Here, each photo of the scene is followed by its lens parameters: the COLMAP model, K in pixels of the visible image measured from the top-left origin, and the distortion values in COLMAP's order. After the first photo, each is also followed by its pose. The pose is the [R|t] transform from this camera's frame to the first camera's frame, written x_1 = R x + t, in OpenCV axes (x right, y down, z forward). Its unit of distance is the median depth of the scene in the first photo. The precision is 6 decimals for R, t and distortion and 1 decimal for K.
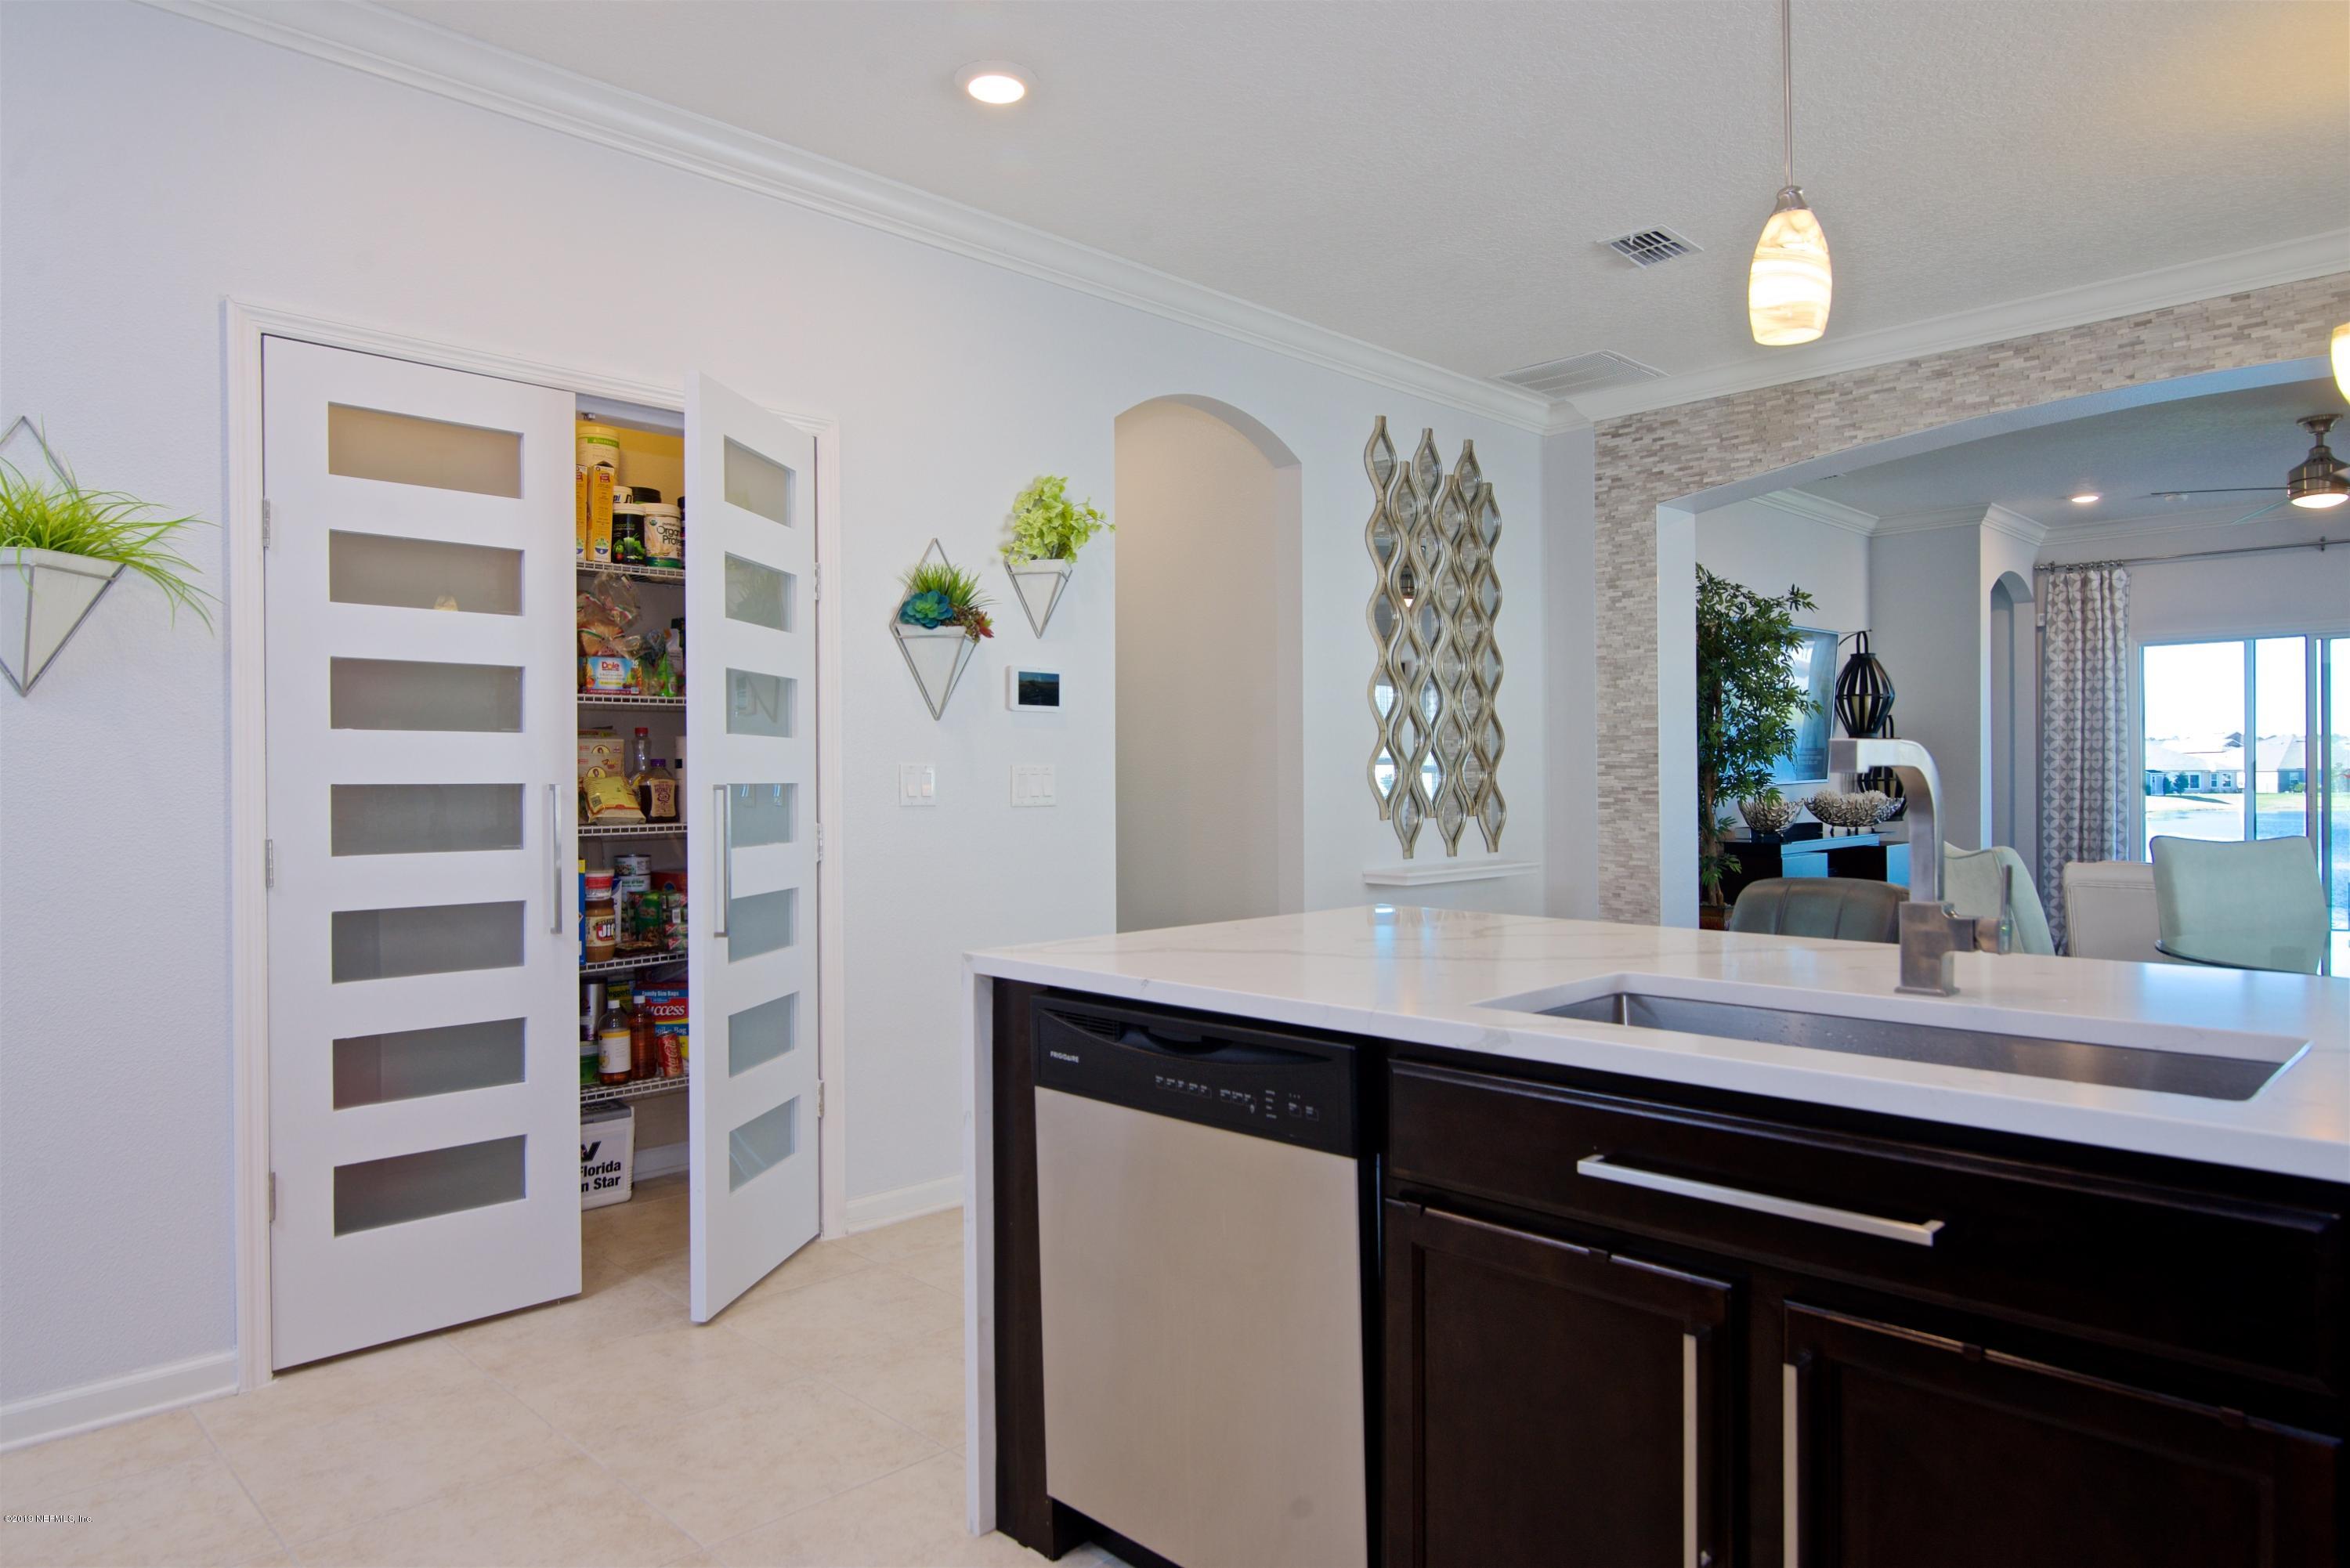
lens RADIAL K [[1473.3, 0, 1132.7], [0, 1473.3, 788.2], [0, 0, 1]] dist [-0.004876, -0.001169]
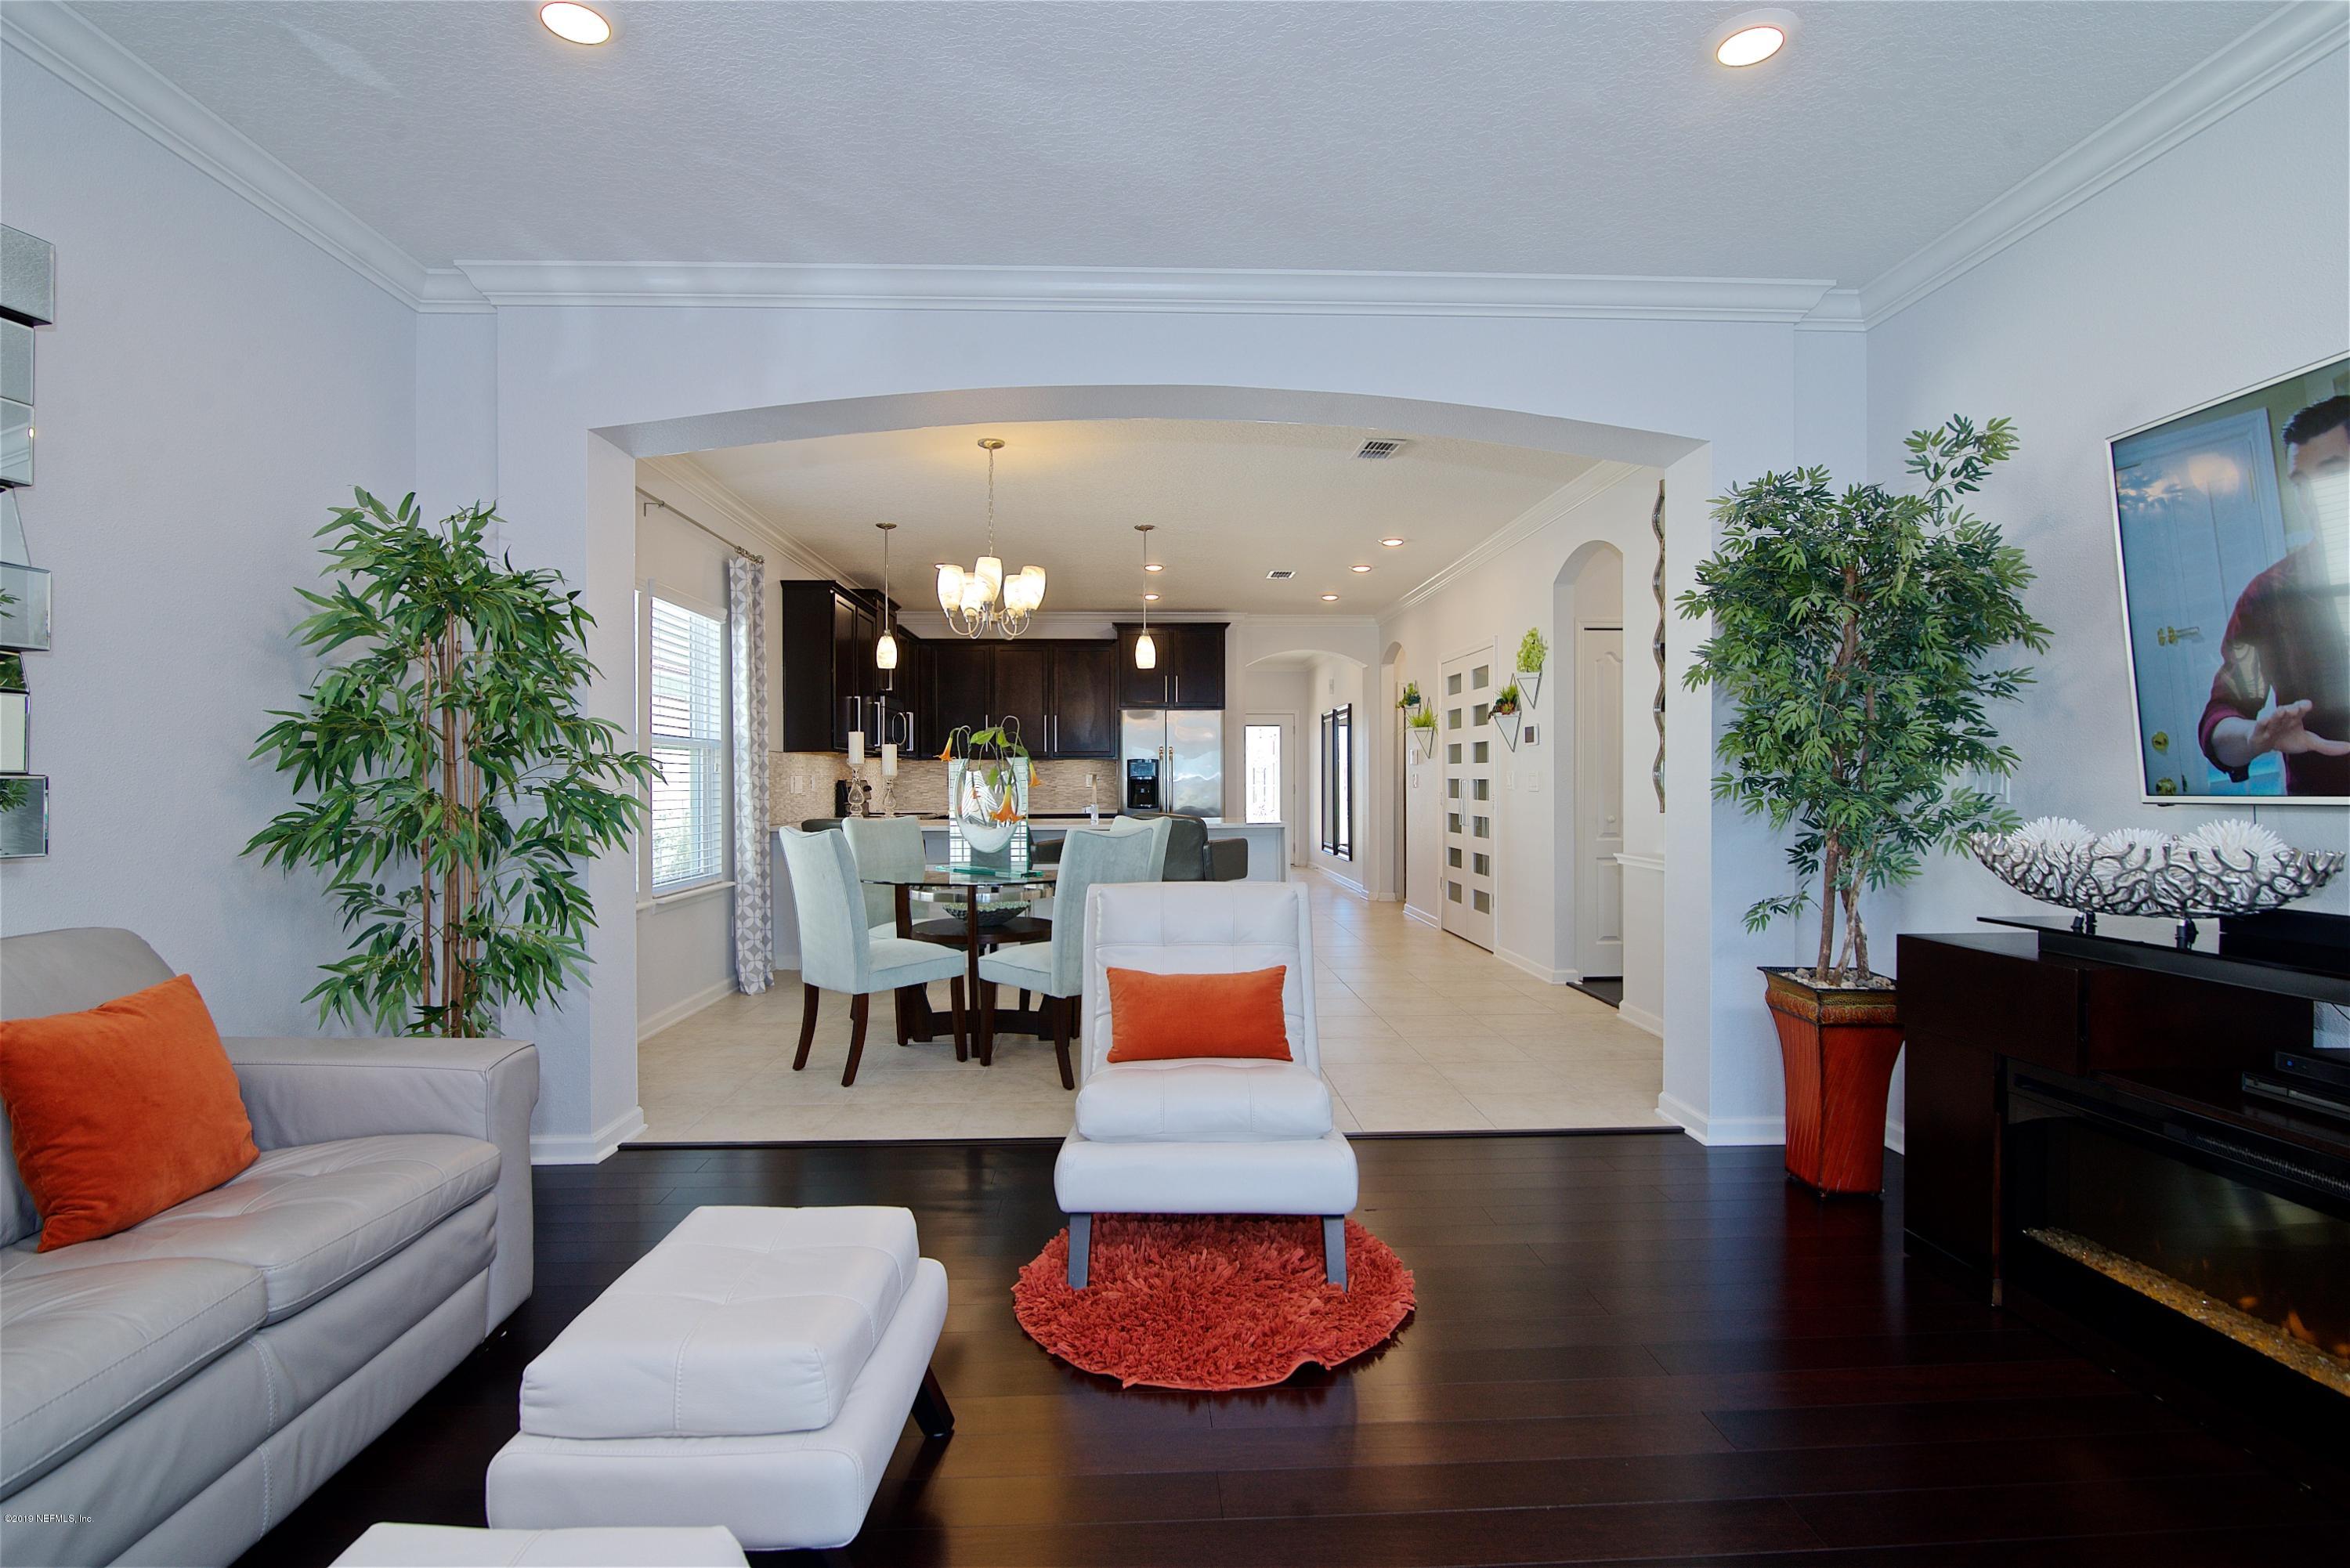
lens RADIAL K [[1114.7, 0, 1158.4], [0, 1114.7, 780.1], [0, 0, 1]] dist [-0.021392, 0.002260]
pose [[-0.685234, 0.012136, -0.728222, 1.004816], [0.007047, 0.999925, 0.010033, -0.016046], [0.728289, 0.001743, -0.685268, 1.190557]]
